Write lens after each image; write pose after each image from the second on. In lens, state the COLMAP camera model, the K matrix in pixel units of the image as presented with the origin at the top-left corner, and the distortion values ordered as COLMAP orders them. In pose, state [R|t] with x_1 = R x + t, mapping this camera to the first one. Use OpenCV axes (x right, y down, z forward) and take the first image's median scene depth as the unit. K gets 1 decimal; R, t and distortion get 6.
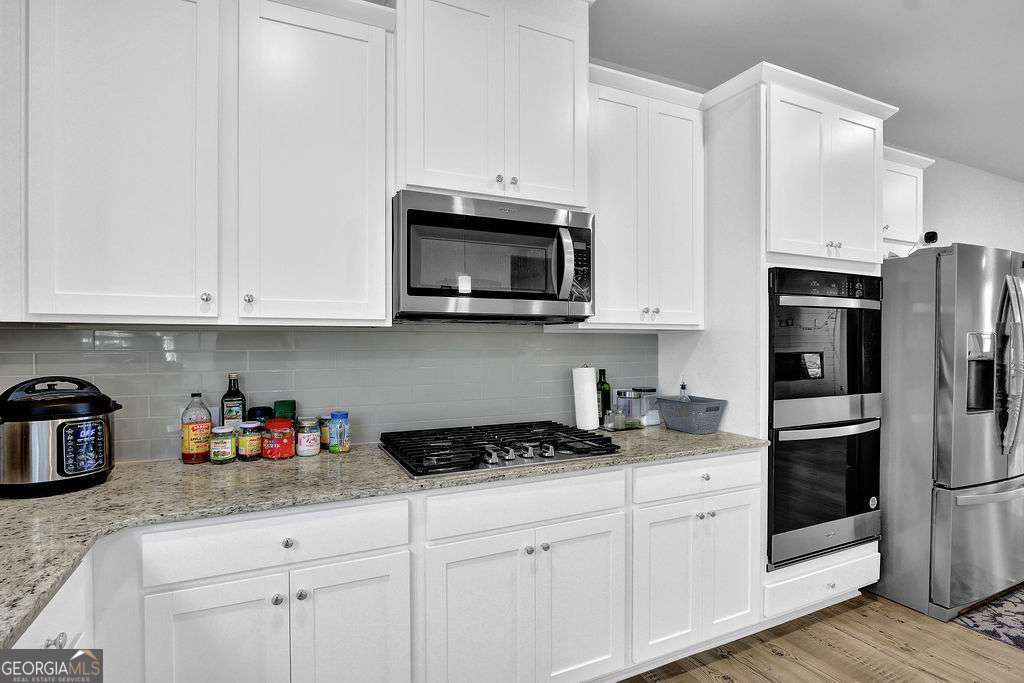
lens RADIAL K [[441.2, 0, 512.0], [0, 441.2, 341.5], [0, 0, 1]] dist [-0.011365, -0.000006]
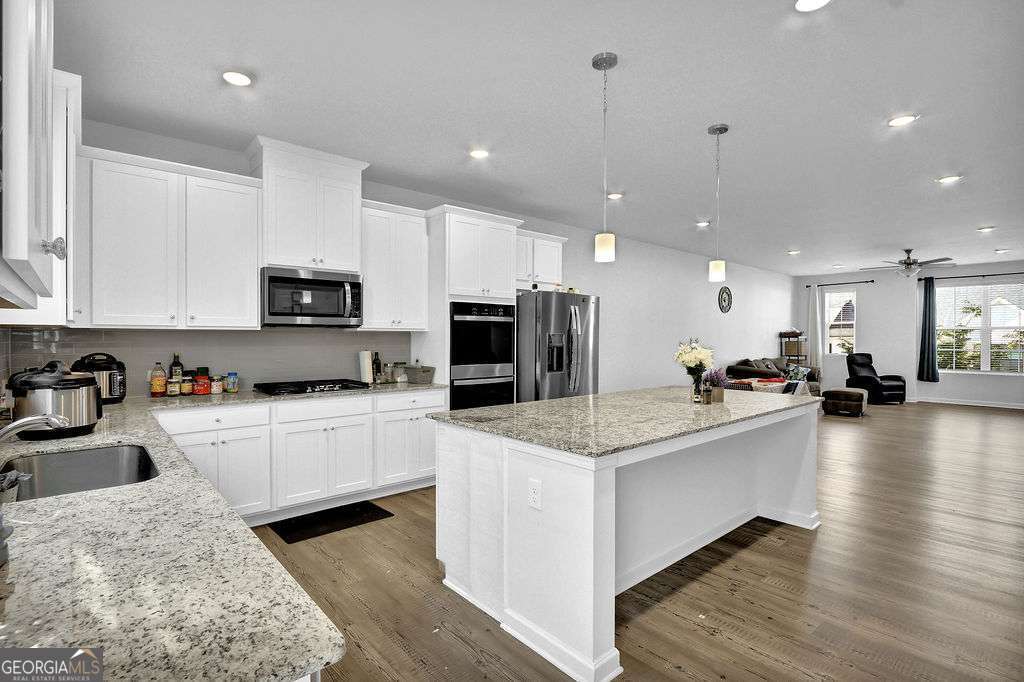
lens RADIAL K [[478.5, 0, 448.6], [0, 478.5, 337.9], [0, 0, 1]] dist [-0.001715, 0.007245]
pose [[0.989569, 0.002032, 0.144043, 0.269300], [-0.002530, 0.999991, 0.003272, -0.005590], [-0.144035, -0.003602, 0.989566, -1.306043]]
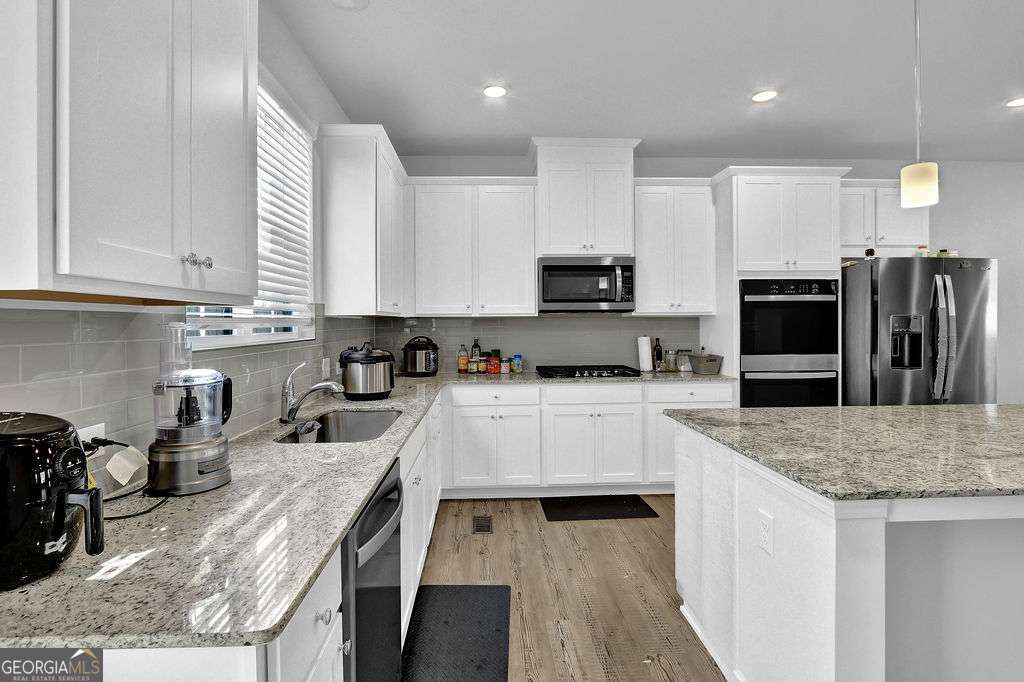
lens RADIAL K [[465.4, 0, 506.8], [0, 465.4, 321.5], [0, 0, 1]] dist [-0.002792, 0.000001]
pose [[0.895035, -0.006427, -0.445951, 0.616683], [0.006403, 0.999978, -0.001561, -0.004477], [0.445951, -0.001458, 0.895056, -1.141762]]
